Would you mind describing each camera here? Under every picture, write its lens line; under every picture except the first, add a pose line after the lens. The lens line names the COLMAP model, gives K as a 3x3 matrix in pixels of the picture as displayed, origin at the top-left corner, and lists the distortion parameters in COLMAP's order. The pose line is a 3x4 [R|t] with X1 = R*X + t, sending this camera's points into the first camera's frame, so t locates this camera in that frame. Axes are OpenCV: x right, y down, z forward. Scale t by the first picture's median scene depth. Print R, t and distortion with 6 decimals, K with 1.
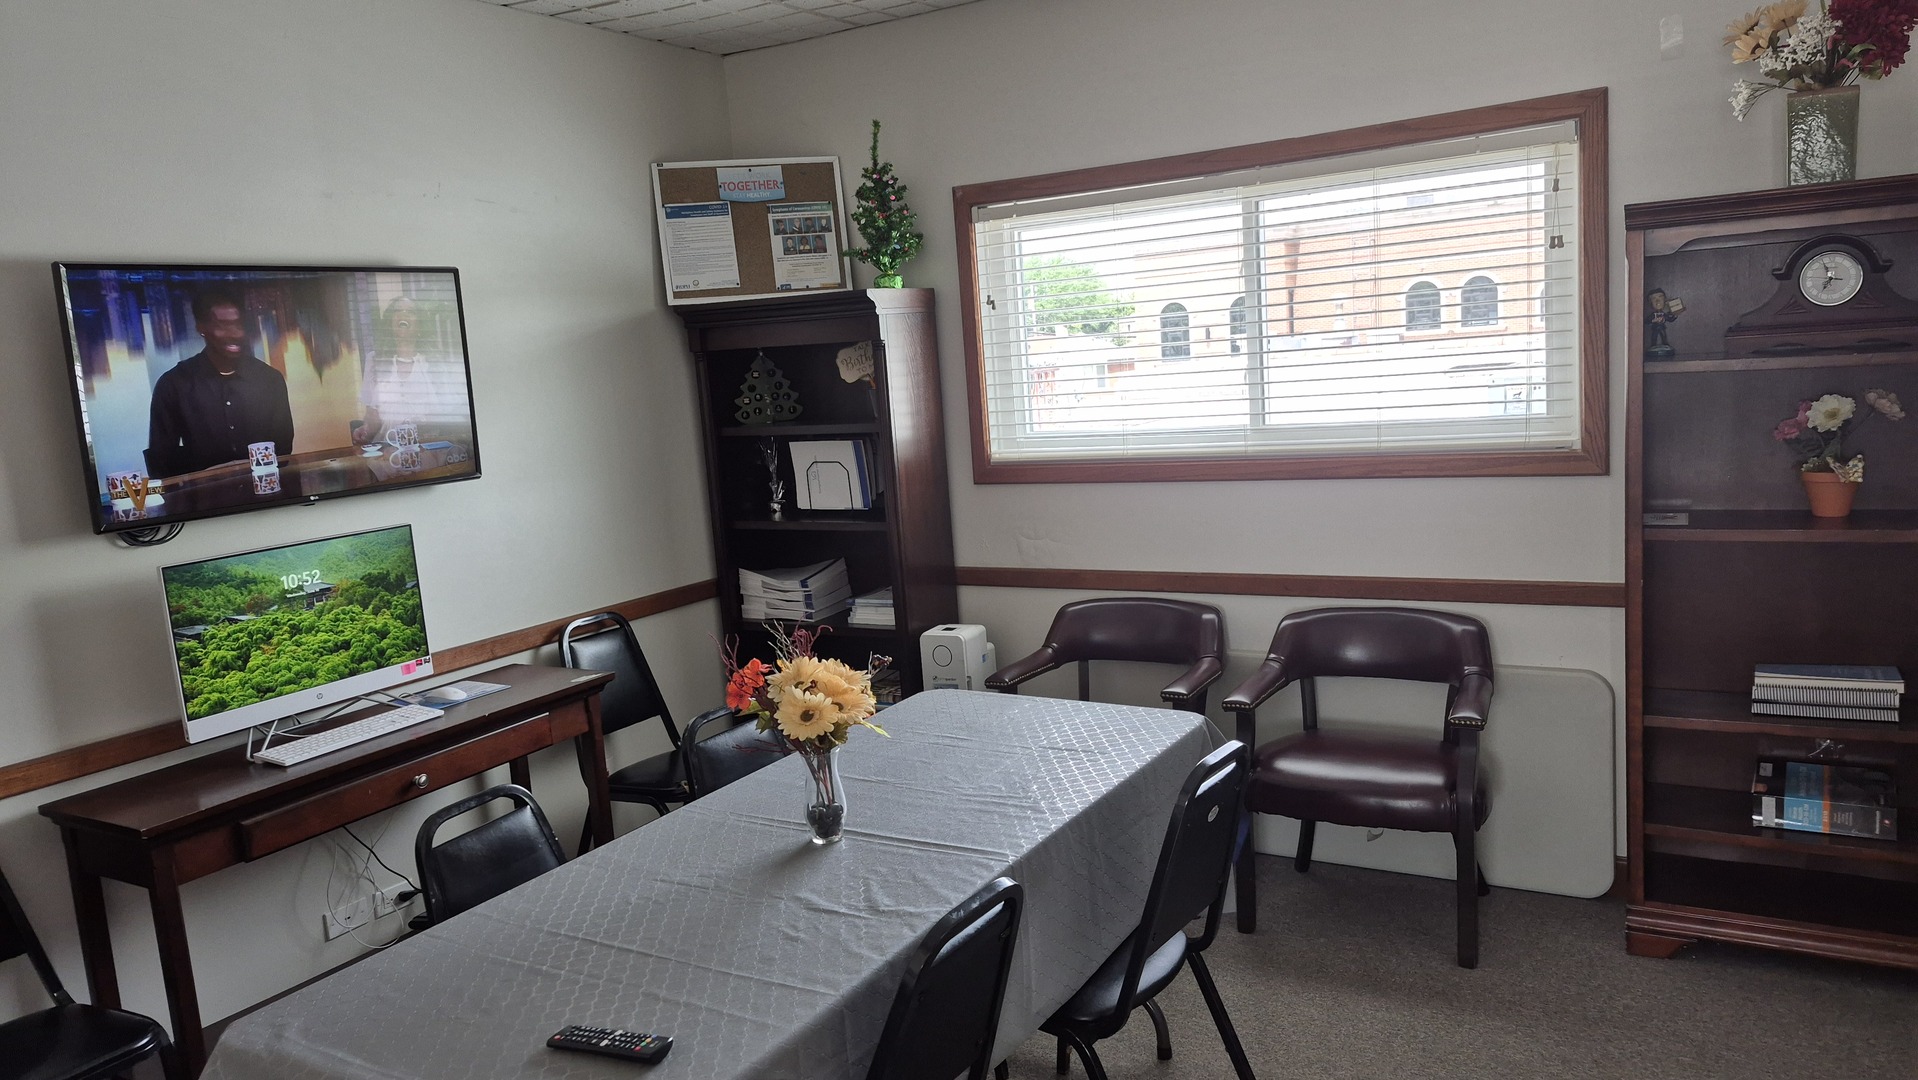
lens RADIAL K [[1304.1, 0, 959.0], [0, 1304.1, 540.0], [0, 0, 1]] dist [0.001154, 0.000362]
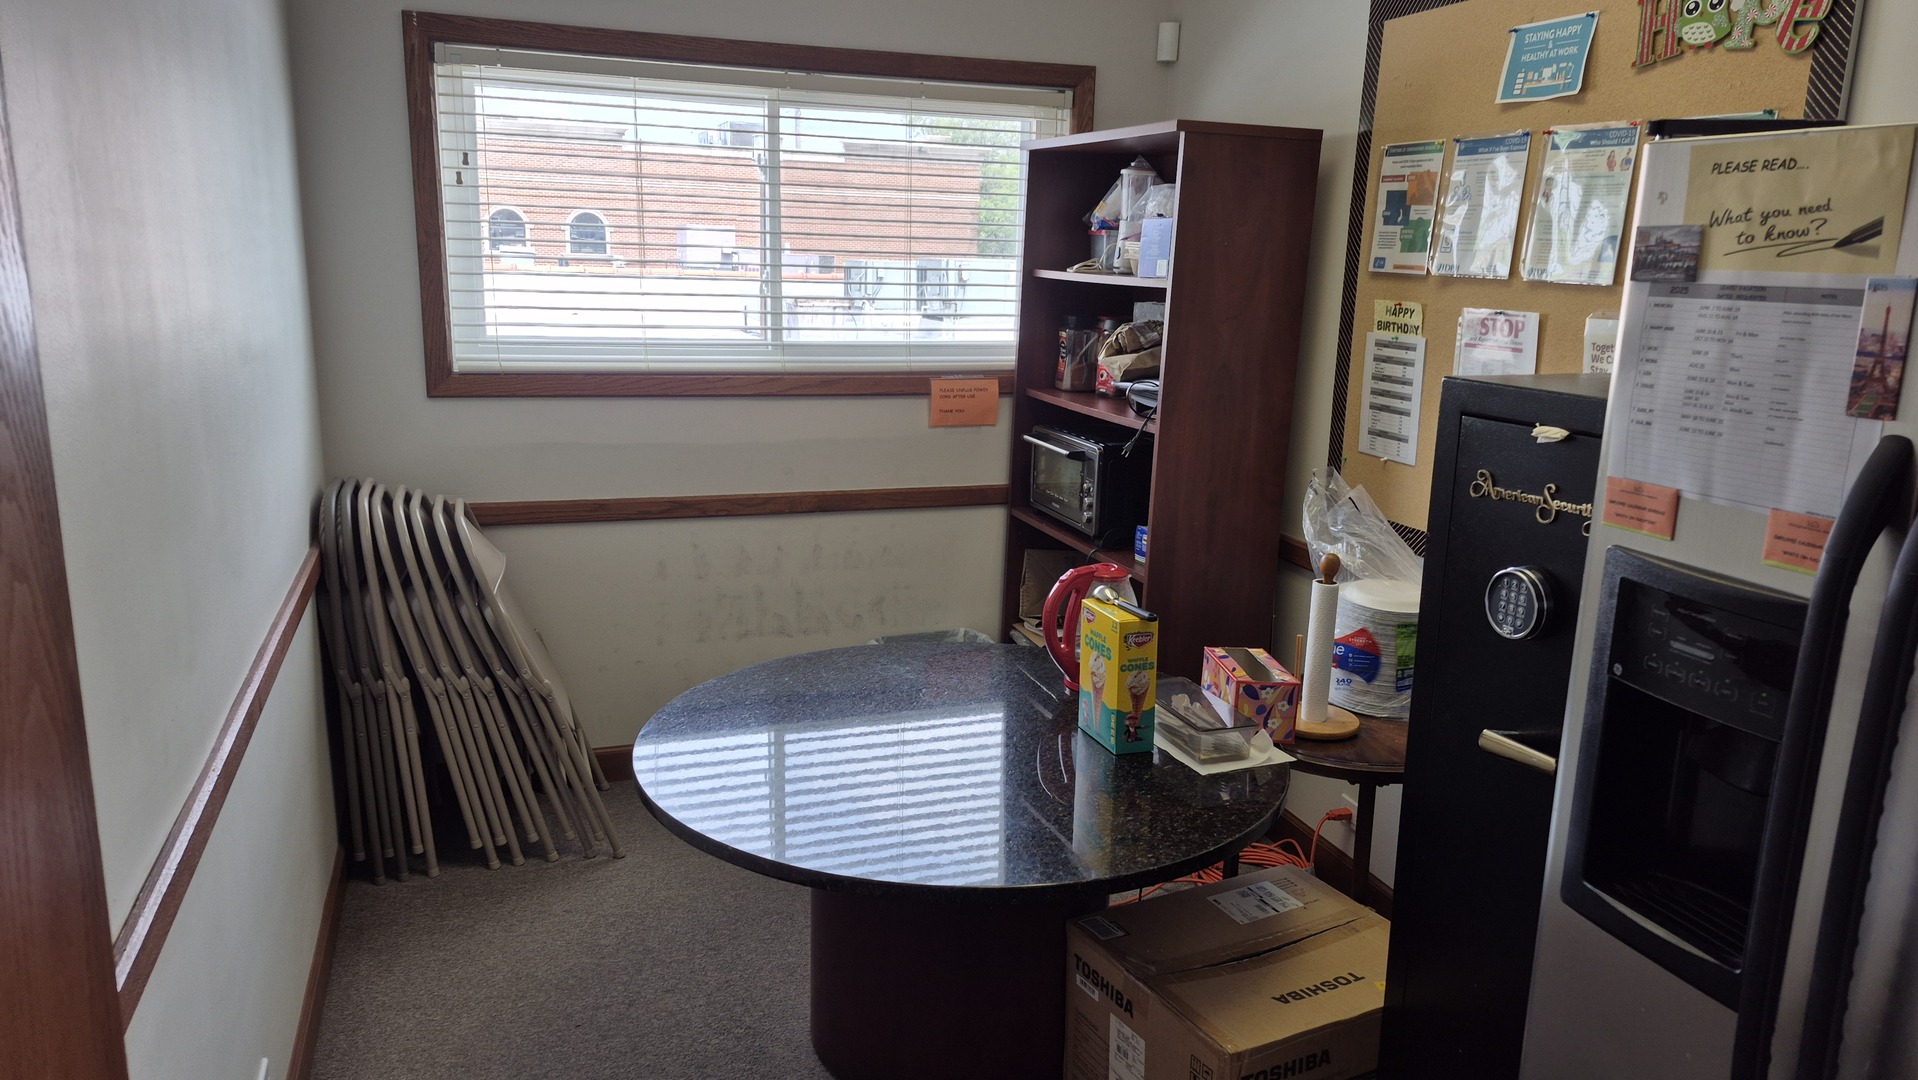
lens RADIAL K [[1304.1, 0, 959.0], [0, 1304.1, 540.0], [0, 0, 1]] dist [0.001154, 0.000362]
pose [[0.626433, -0.073455, 0.776007, -0.421260], [0.031133, 0.997113, 0.069252, -0.001632], [-0.778853, -0.019222, 0.626911, 0.258624]]
